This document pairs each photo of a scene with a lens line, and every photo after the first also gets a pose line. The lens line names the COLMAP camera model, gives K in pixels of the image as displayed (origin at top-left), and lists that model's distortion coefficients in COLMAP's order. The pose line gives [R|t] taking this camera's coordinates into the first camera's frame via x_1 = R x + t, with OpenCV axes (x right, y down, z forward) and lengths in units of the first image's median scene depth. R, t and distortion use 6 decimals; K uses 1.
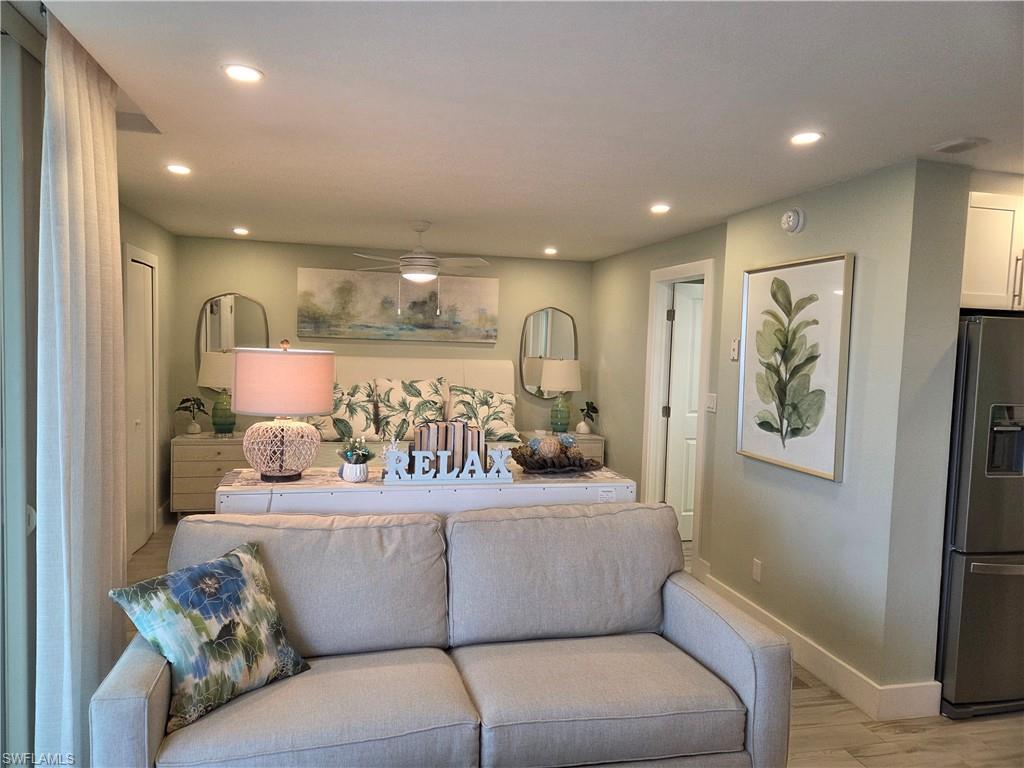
lens RADIAL K [[681.2, 0, 490.6], [0, 681.2, 381.8], [0, 0, 1]] dist [0.067912, -0.047840]
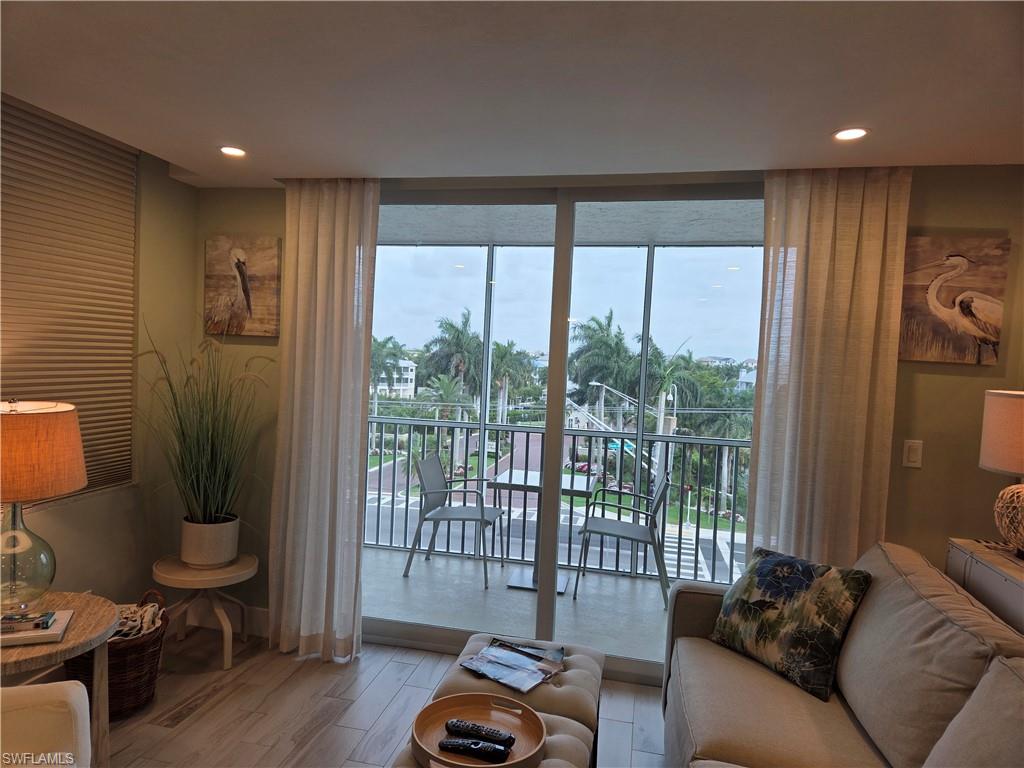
lens RADIAL K [[681.2, 0, 490.6], [0, 681.2, 381.8], [0, 0, 1]] dist [0.067912, -0.047840]
pose [[-0.429433, -0.013667, -0.902995, 0.930145], [-0.111572, 0.993028, 0.038030, -0.025977], [0.896180, 0.117081, -0.427964, 1.034811]]
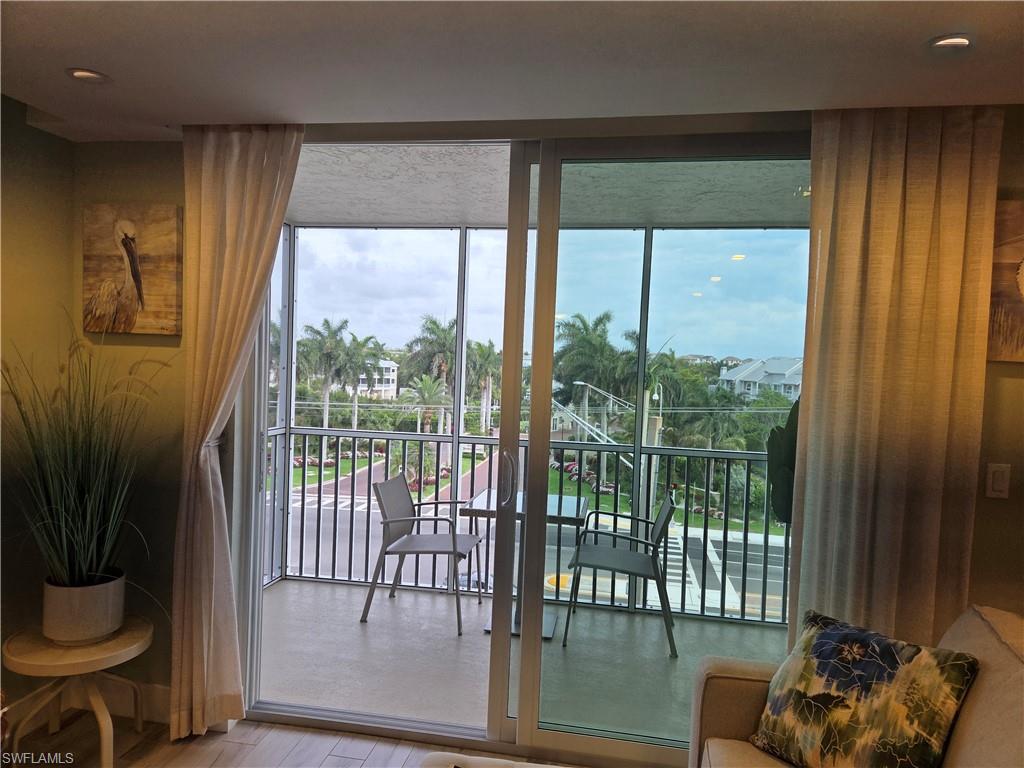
lens RADIAL K [[681.9, 0, 512.0], [0, 681.9, 384.0], [0, 0, 1]] dist [0.086437, -0.080999]
pose [[-0.379248, -0.006149, -0.925275, 0.598542], [-0.104262, 0.993893, 0.036129, -0.034889], [0.919402, 0.110173, -0.377573, 0.910774]]
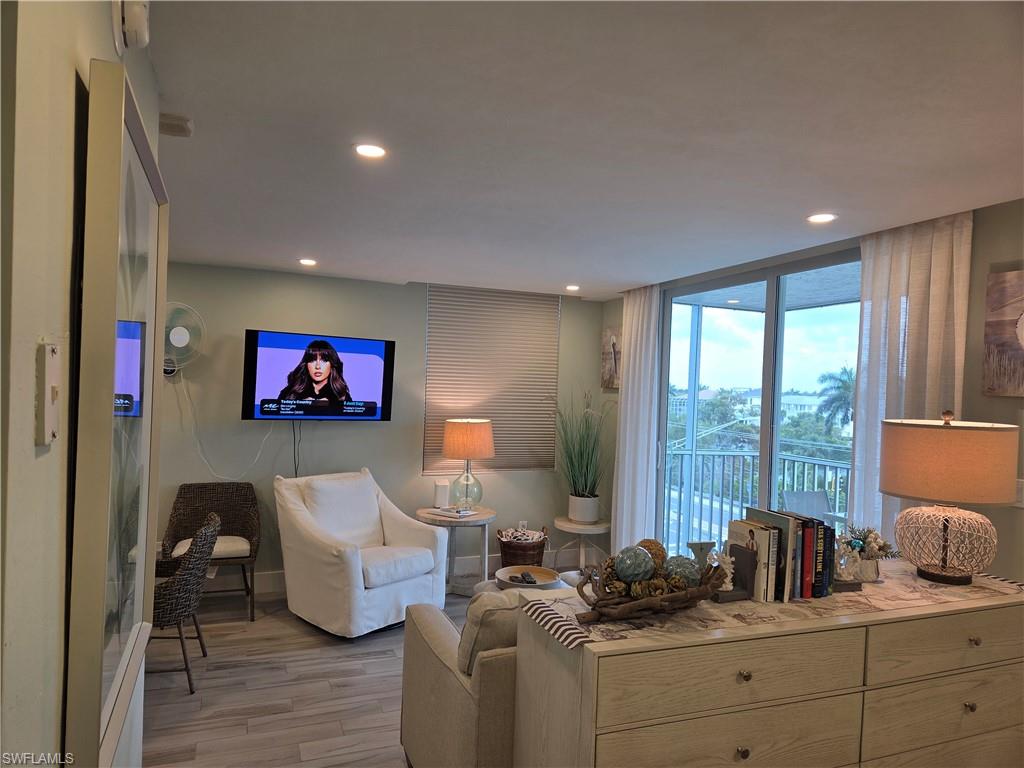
lens RADIAL K [[674.6, 0, 507.1], [0, 674.6, 388.9], [0, 0, 1]] dist [0.096610, -0.082605]
pose [[-0.984356, -0.070674, -0.161393, 0.508530], [-0.080434, 0.995255, 0.054753, -0.119194], [0.156757, 0.066878, -0.985370, 2.383094]]
